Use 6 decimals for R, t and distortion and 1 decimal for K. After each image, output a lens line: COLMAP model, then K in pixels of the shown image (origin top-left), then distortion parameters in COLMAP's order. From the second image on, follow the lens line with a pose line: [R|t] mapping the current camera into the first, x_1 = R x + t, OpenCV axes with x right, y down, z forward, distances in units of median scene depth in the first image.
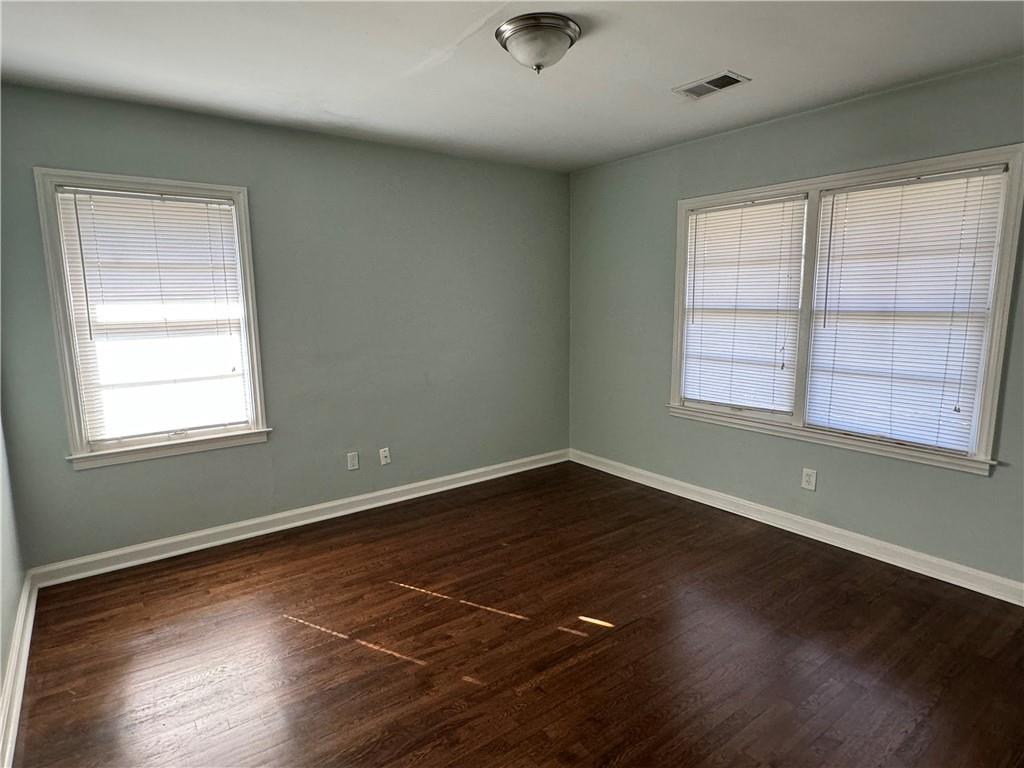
lens RADIAL K [[577.6, 0, 509.7], [0, 577.6, 383.0], [0, 0, 1]] dist [0.008106, 0.001076]
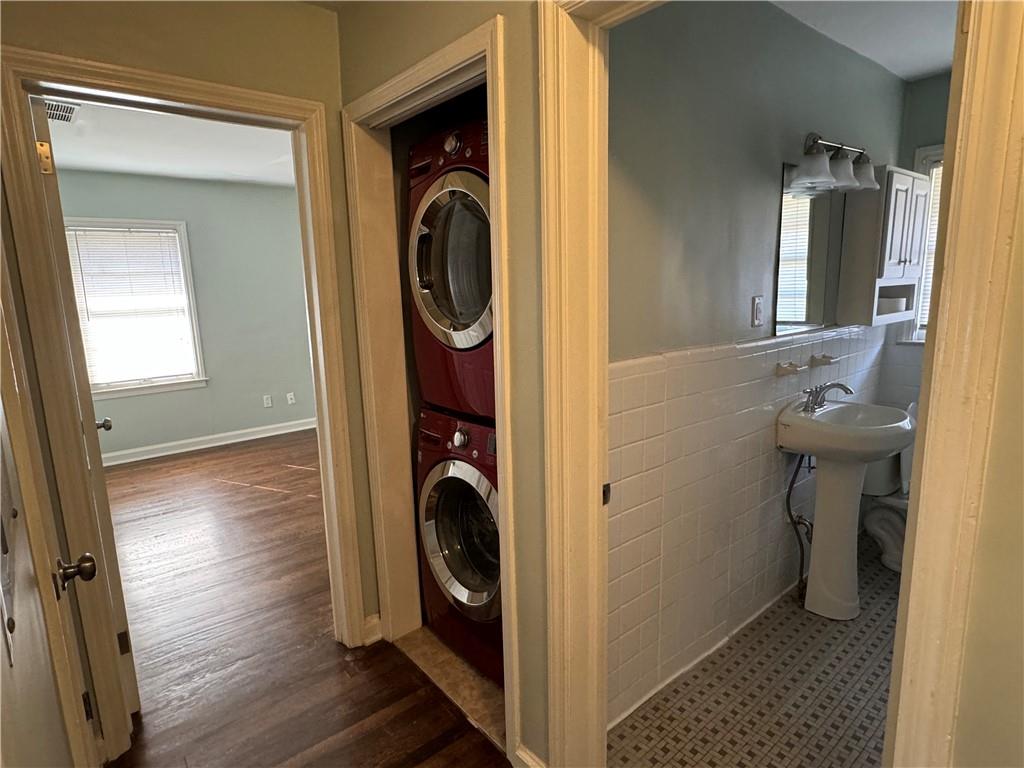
lens RADIAL K [[577.6, 0, 512.7], [0, 577.6, 381.3], [0, 0, 1]] dist [0.008106, 0.001076]
pose [[0.998489, -0.020843, 0.050841, 0.336198], [0.019378, 0.999387, 0.029143, 0.062957], [-0.051418, -0.028113, 0.998281, -0.611551]]
